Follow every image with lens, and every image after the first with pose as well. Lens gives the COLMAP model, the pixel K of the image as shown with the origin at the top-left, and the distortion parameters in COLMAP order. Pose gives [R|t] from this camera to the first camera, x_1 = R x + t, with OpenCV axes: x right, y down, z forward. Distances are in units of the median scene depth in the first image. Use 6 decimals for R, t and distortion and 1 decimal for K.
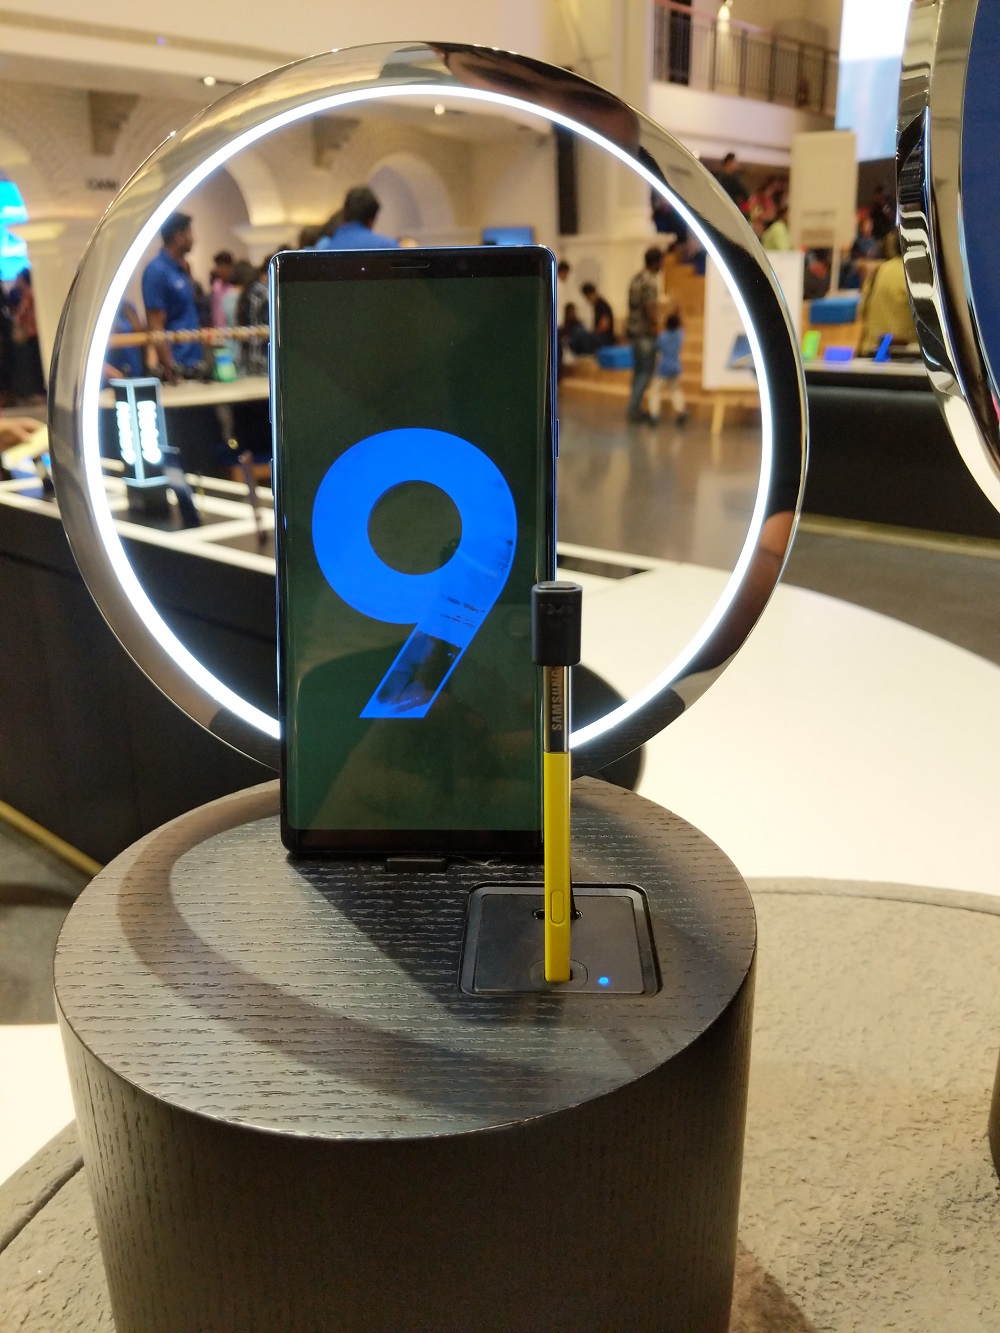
lens RADIAL K [[1110.7, 0, 475.0], [0, 1110.7, 670.7], [0, 0, 1]] dist [-0.000992, -0.015798]
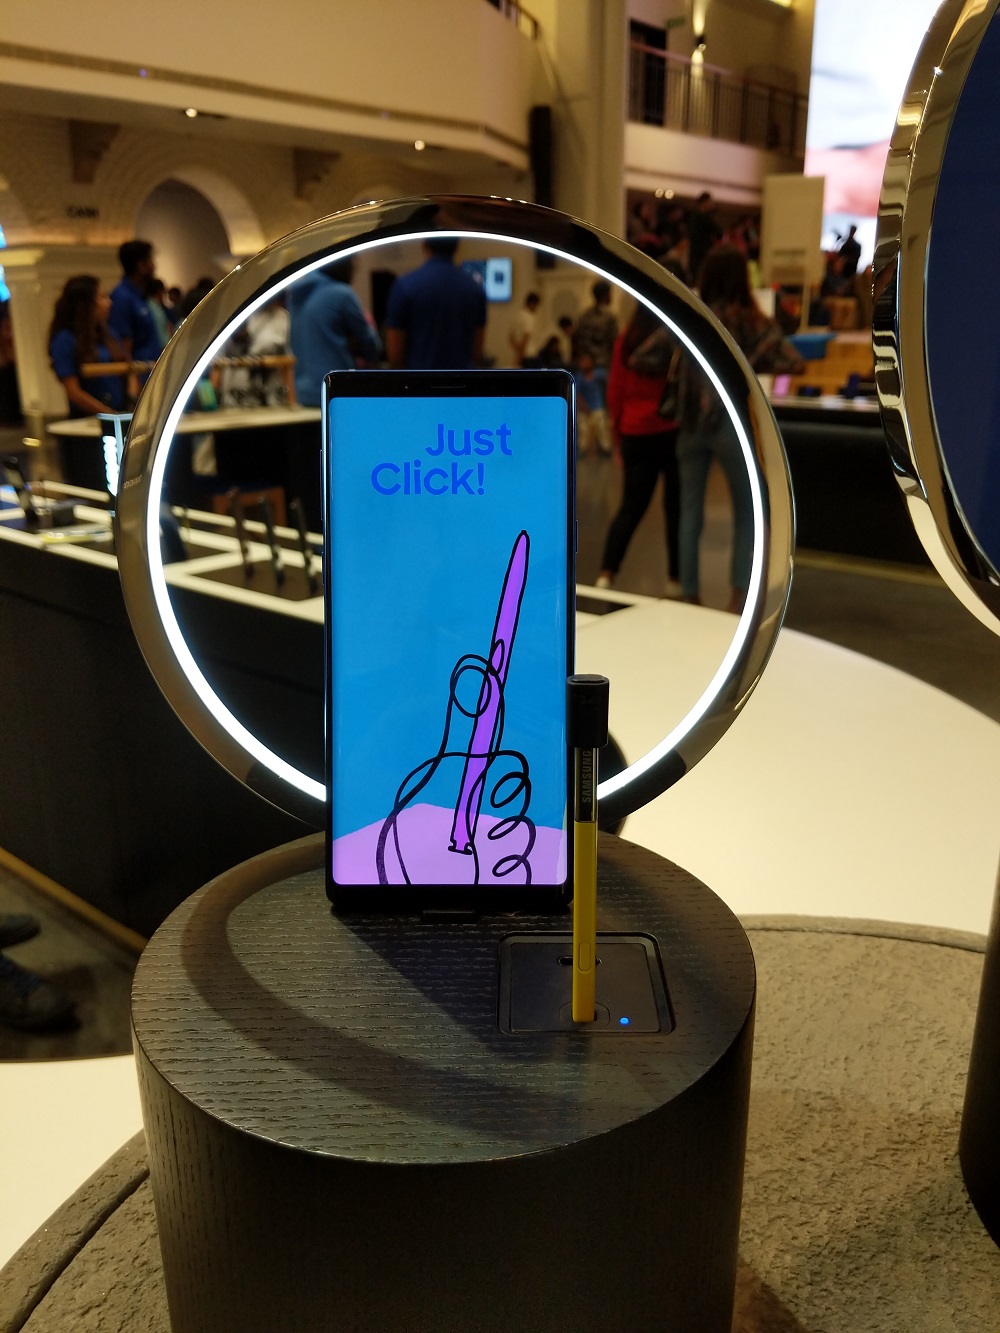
lens RADIAL K [[1107.8, 0, 500.0], [0, 1107.8, 666.5], [0, 0, 1]] dist [-0.005154, -0.005088]
pose [[0.999113, 0.001449, 0.042074, -0.047082], [-0.000274, 0.999610, -0.027930, -0.041368], [-0.042098, 0.027894, 0.998724, -0.109389]]
